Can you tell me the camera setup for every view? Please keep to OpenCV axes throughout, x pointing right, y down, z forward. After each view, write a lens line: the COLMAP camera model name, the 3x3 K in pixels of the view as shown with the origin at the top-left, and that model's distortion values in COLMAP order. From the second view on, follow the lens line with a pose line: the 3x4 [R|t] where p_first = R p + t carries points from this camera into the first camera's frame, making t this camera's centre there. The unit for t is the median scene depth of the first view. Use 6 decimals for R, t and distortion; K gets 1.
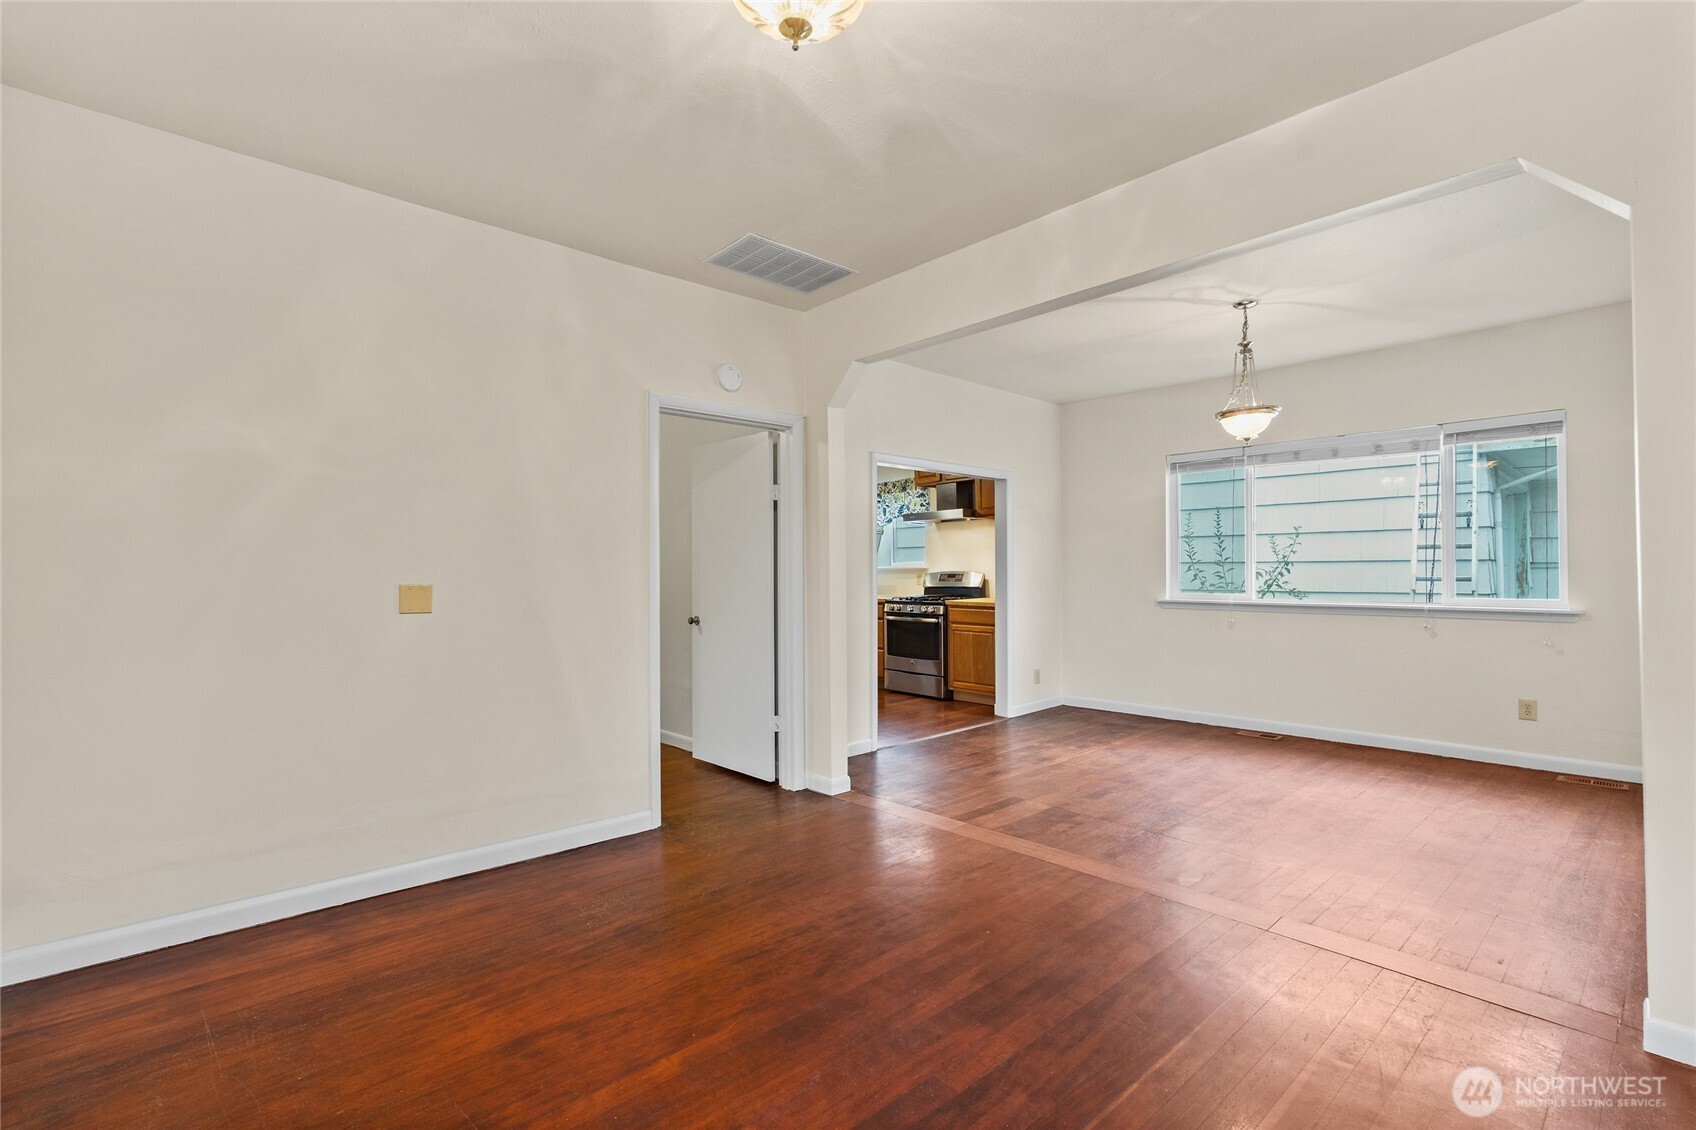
lens RADIAL K [[748.7, 0, 849.9], [0, 748.7, 568.5], [0, 0, 1]] dist [-0.004717, -0.000066]
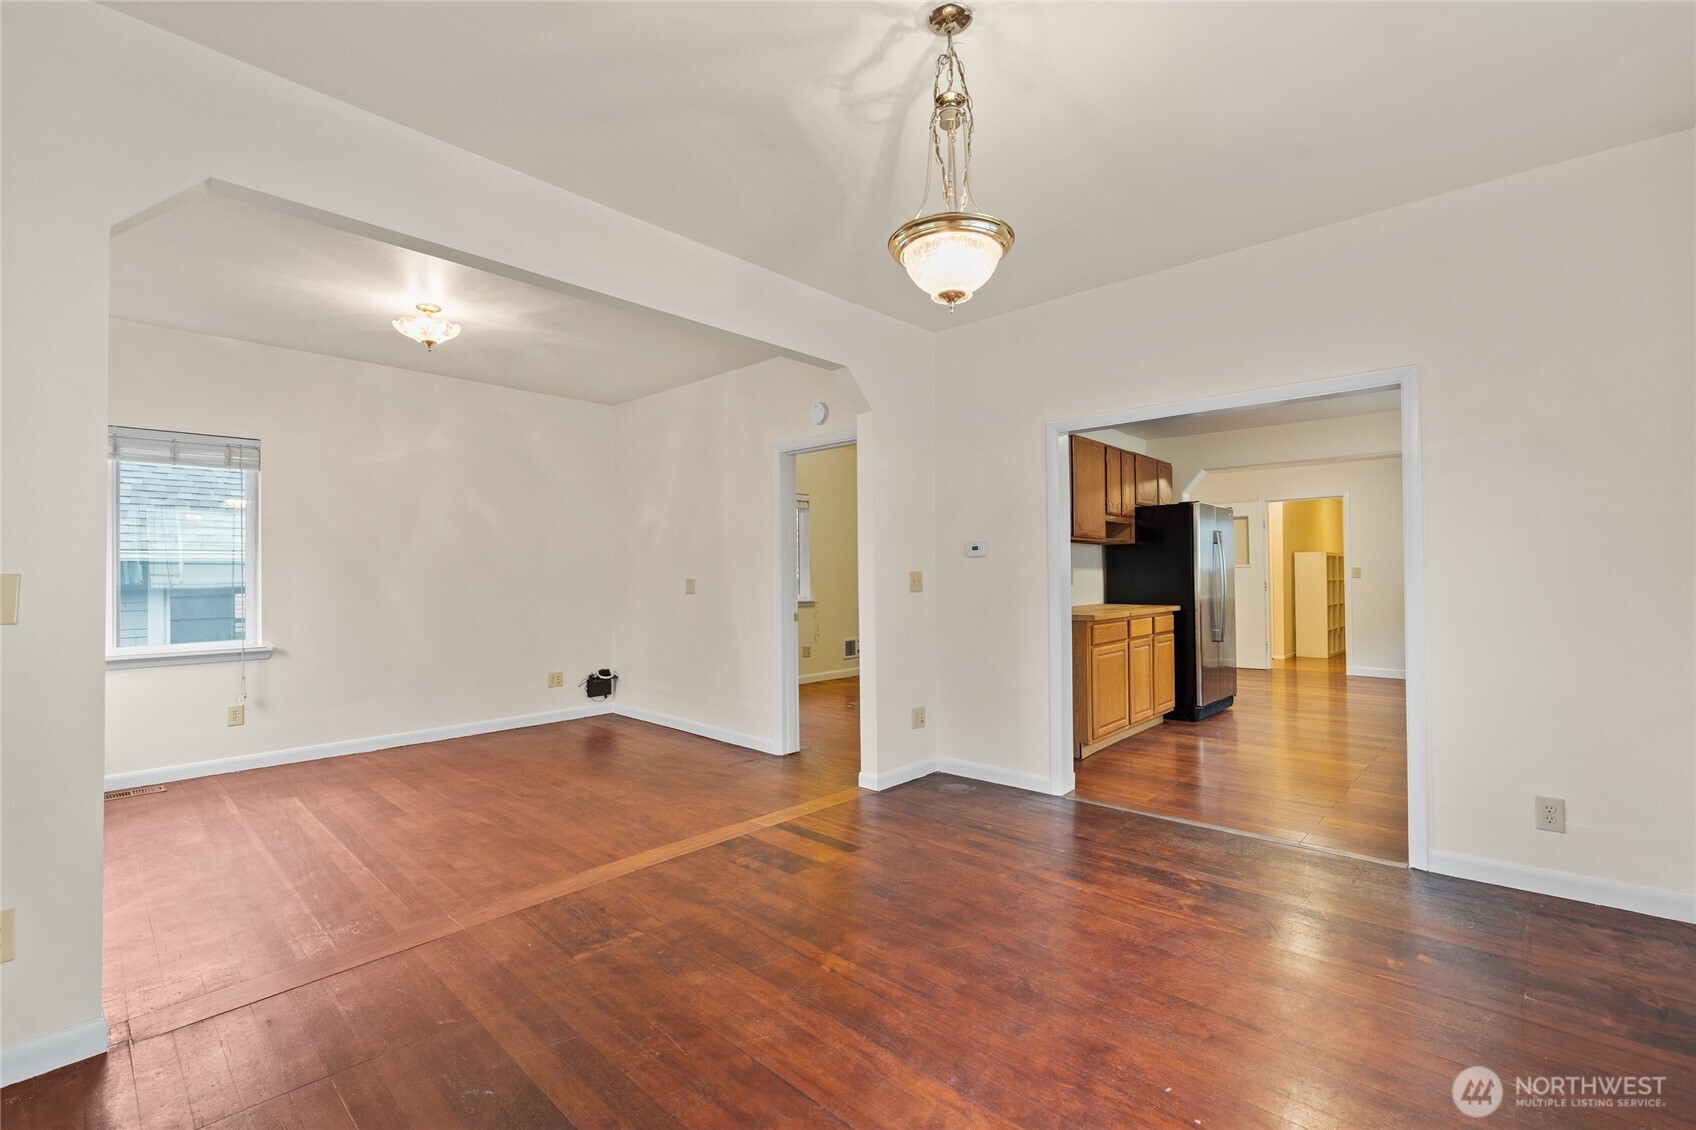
lens RADIAL K [[748.7, 0, 849.9], [0, 748.7, 563.4], [0, 0, 1]] dist [-0.004717, -0.000066]
pose [[0.080377, -0.006860, -0.996741, 1.168107], [0.017906, 0.999825, -0.005437, -0.002076], [0.996604, -0.017410, 0.080486, 1.042561]]
